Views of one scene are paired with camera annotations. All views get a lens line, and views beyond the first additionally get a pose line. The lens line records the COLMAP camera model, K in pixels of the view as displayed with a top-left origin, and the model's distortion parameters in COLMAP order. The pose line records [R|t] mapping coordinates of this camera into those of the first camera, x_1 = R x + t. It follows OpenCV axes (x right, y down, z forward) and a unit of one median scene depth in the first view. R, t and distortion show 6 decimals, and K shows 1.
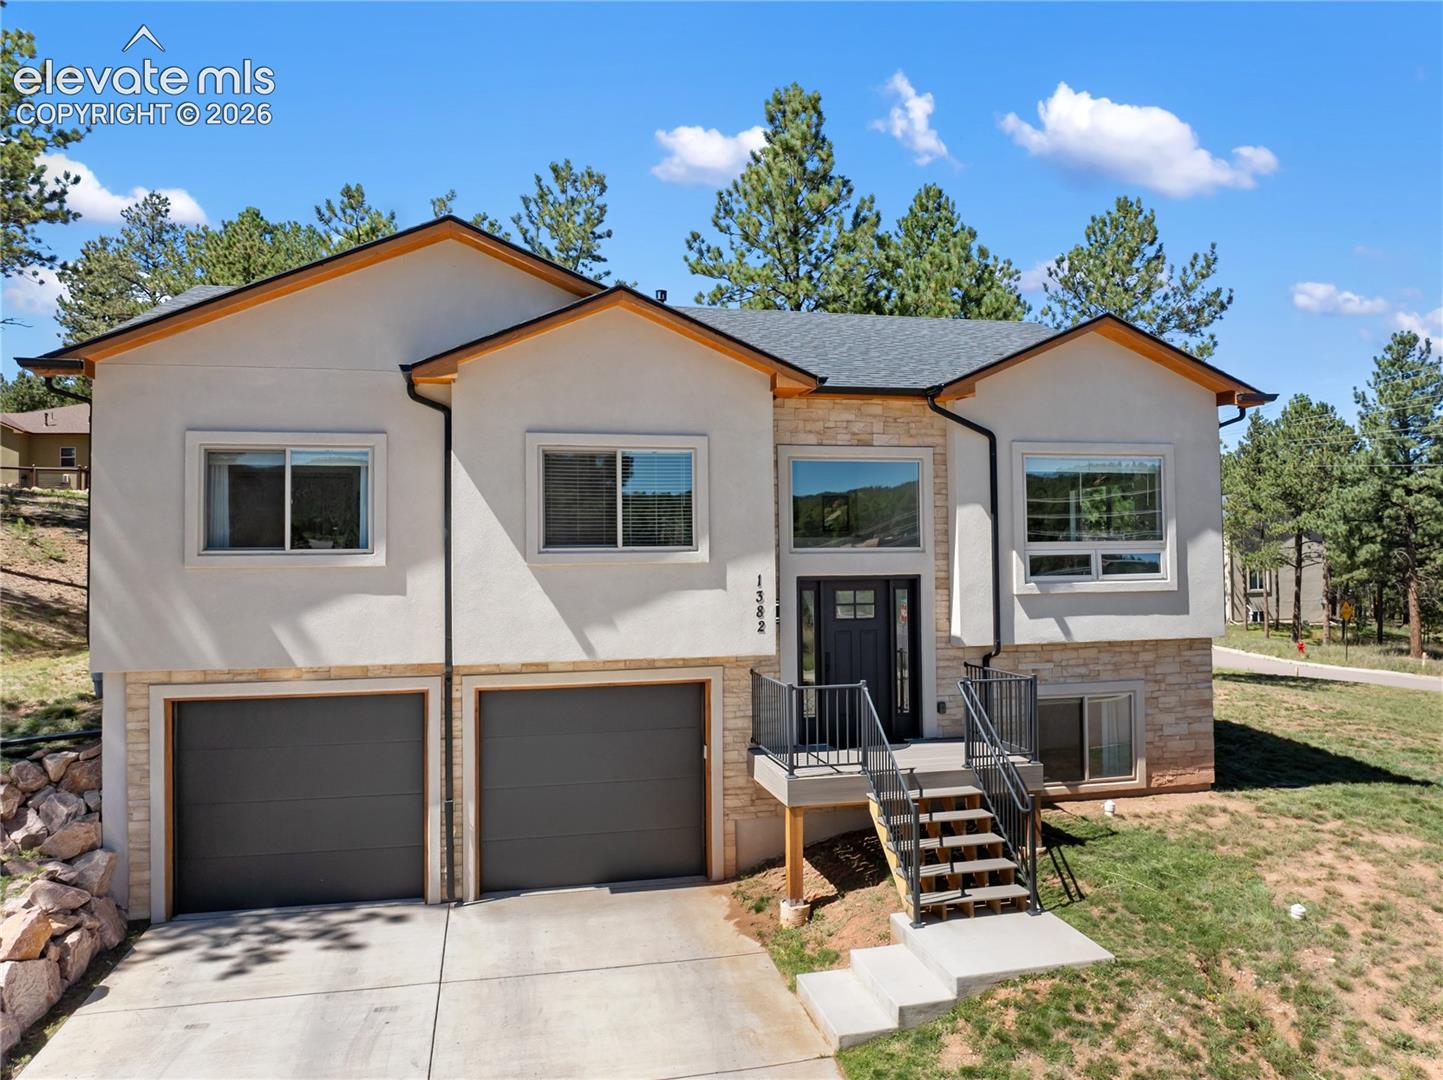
lens RADIAL K [[1012.7, 0, 721.5], [0, 1012.7, 540.0], [0, 0, 1]] dist [-0.054663, 0.027686]
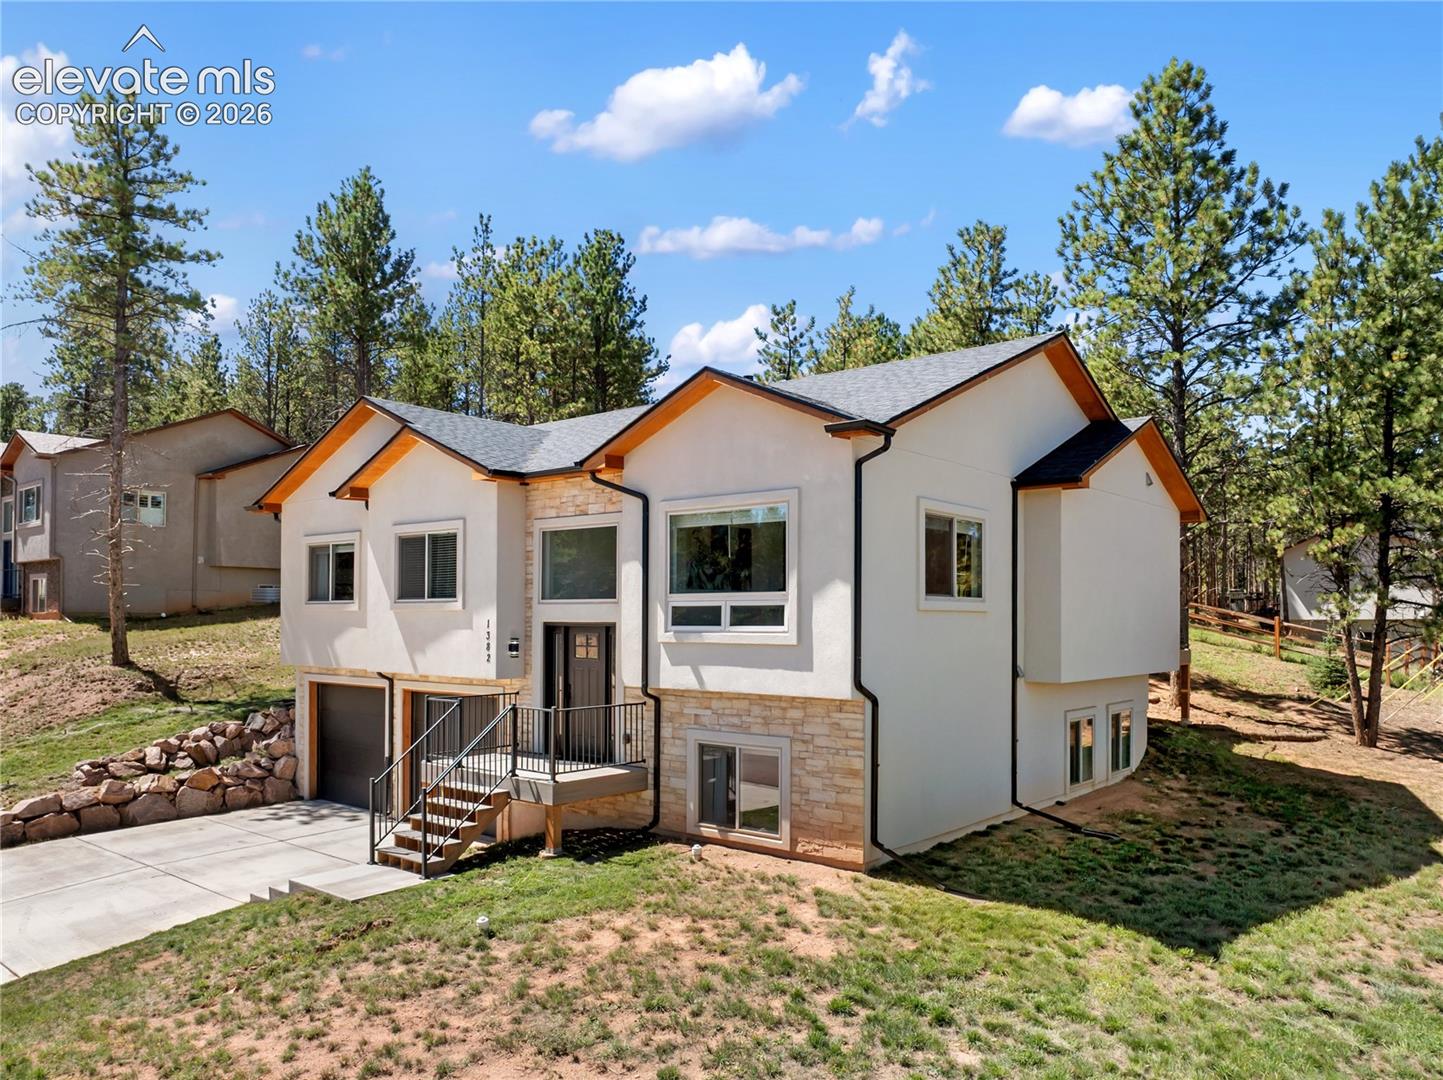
lens RADIAL K [[1014.0, 0, 722.7], [0, 1014.0, 634.7], [0, 0, 1]] dist [-0.042479, -0.000546]
pose [[0.618508, 0.024899, -0.785384, 1.264914], [0.005854, 0.999324, 0.036292, 0.007169], [0.785757, -0.027045, 0.617944, 0.400589]]
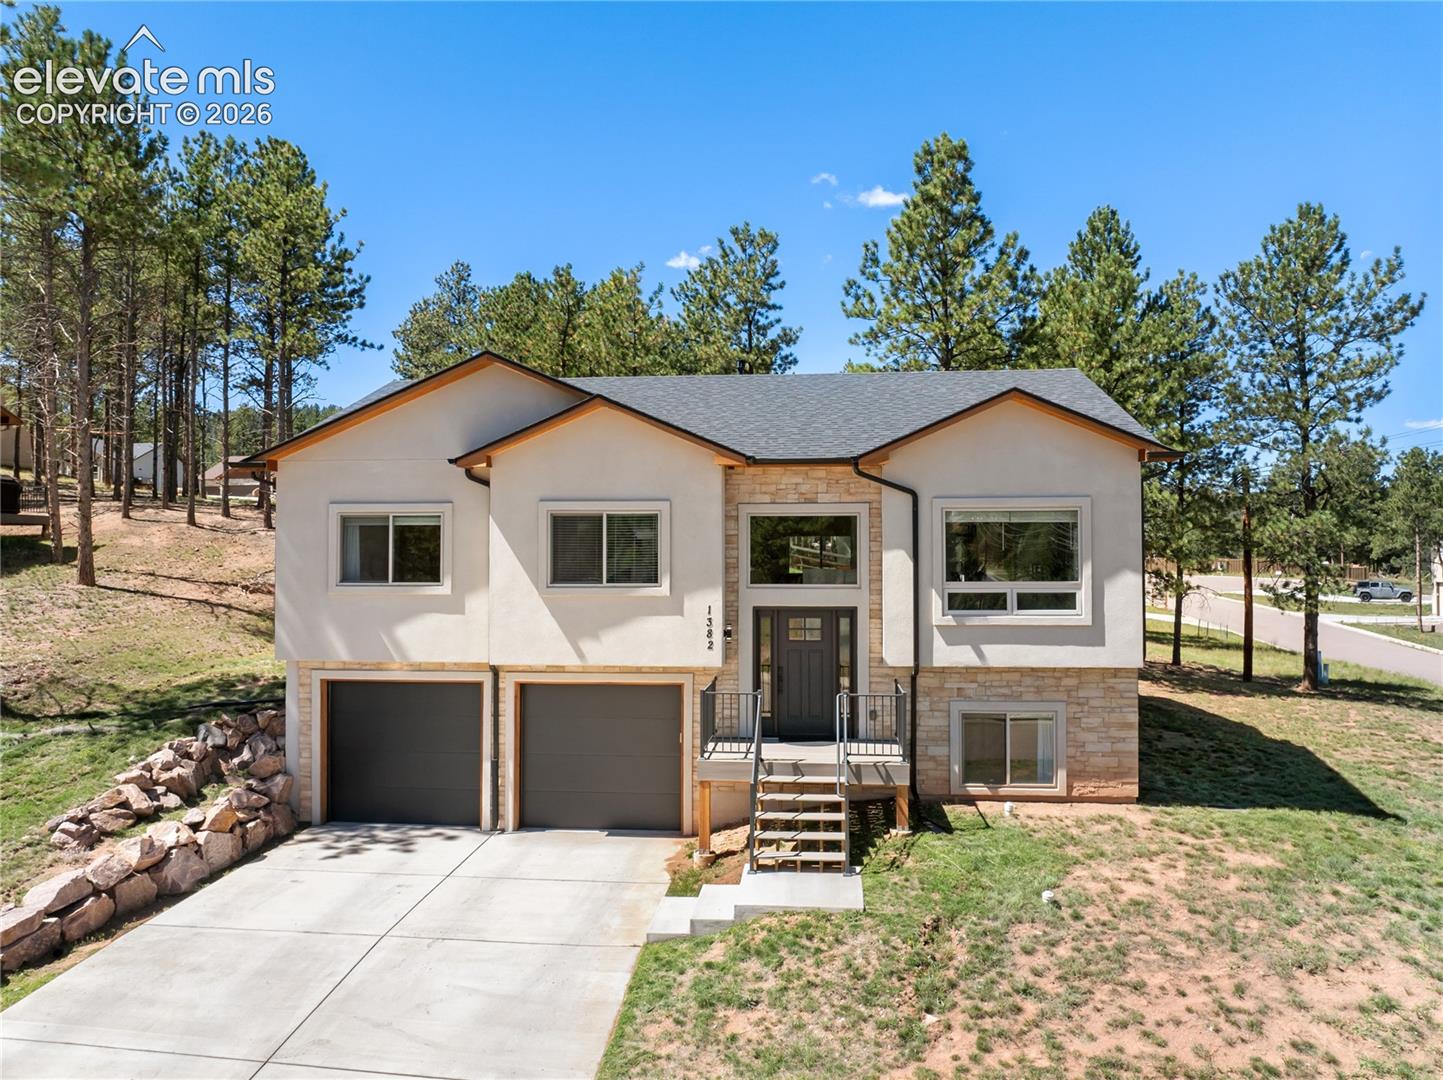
lens RADIAL K [[995.4, 0, 723.4], [0, 995.4, 548.7], [0, 0, 1]] dist [-0.036123, -0.001525]
pose [[0.950349, 0.006445, -0.311118, 0.446886], [-0.002393, 0.999907, 0.013403, -0.055600], [0.311176, -0.011993, 0.950277, -0.218508]]
